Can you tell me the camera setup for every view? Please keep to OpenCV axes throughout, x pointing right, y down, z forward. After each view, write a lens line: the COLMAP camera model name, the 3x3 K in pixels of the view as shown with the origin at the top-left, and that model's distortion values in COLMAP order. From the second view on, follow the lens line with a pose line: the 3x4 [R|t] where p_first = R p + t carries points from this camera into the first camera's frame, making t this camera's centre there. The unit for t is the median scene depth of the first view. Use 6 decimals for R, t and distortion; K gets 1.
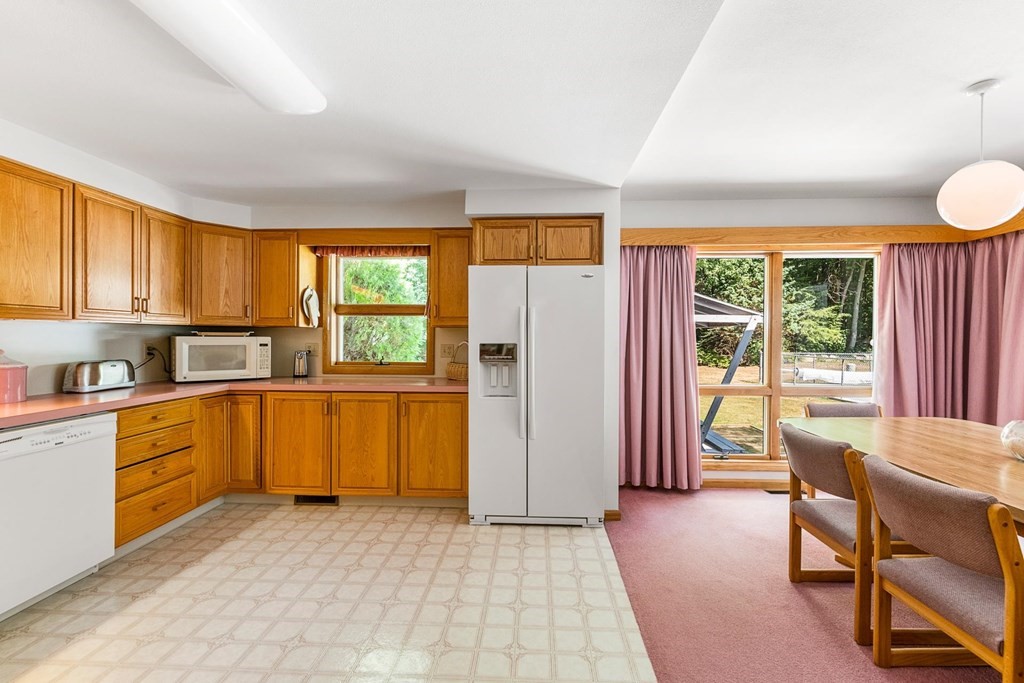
lens RADIAL K [[443.9, 0, 516.5], [0, 443.9, 339.6], [0, 0, 1]] dist [-0.001362, -0.000641]
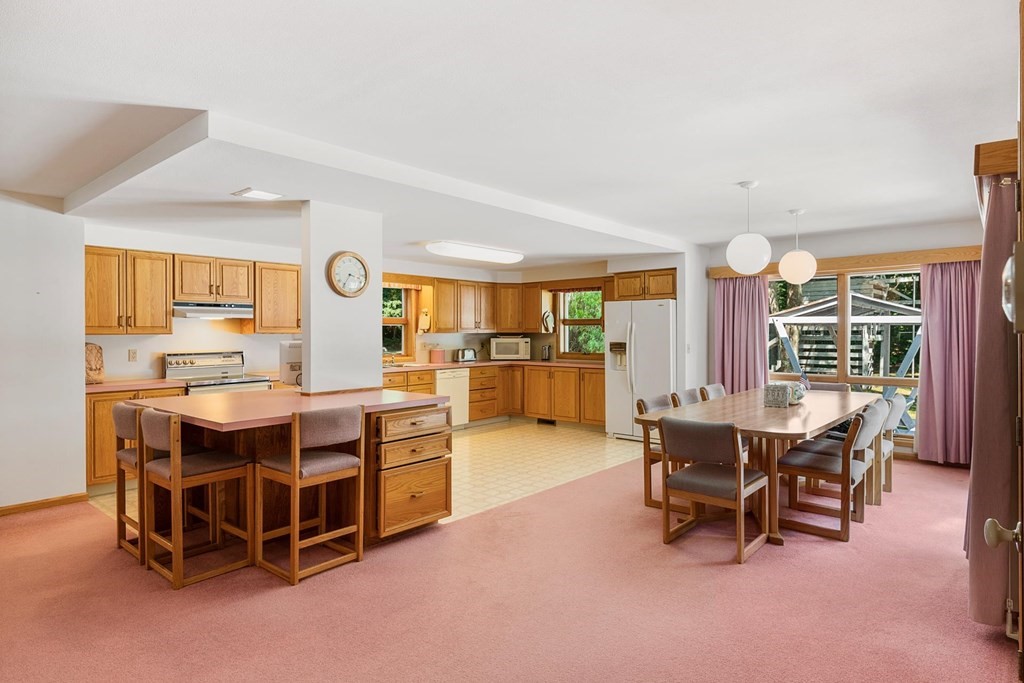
lens RADIAL K [[581.2, 0, 513.0], [0, 581.2, 338.7], [0, 0, 1]] dist [-0.002618, -0.000278]
pose [[0.779516, 0.001111, -0.626381, 1.064077], [0.003160, 0.999979, 0.005707, -0.020572], [0.626374, -0.006428, 0.779496, -1.111120]]
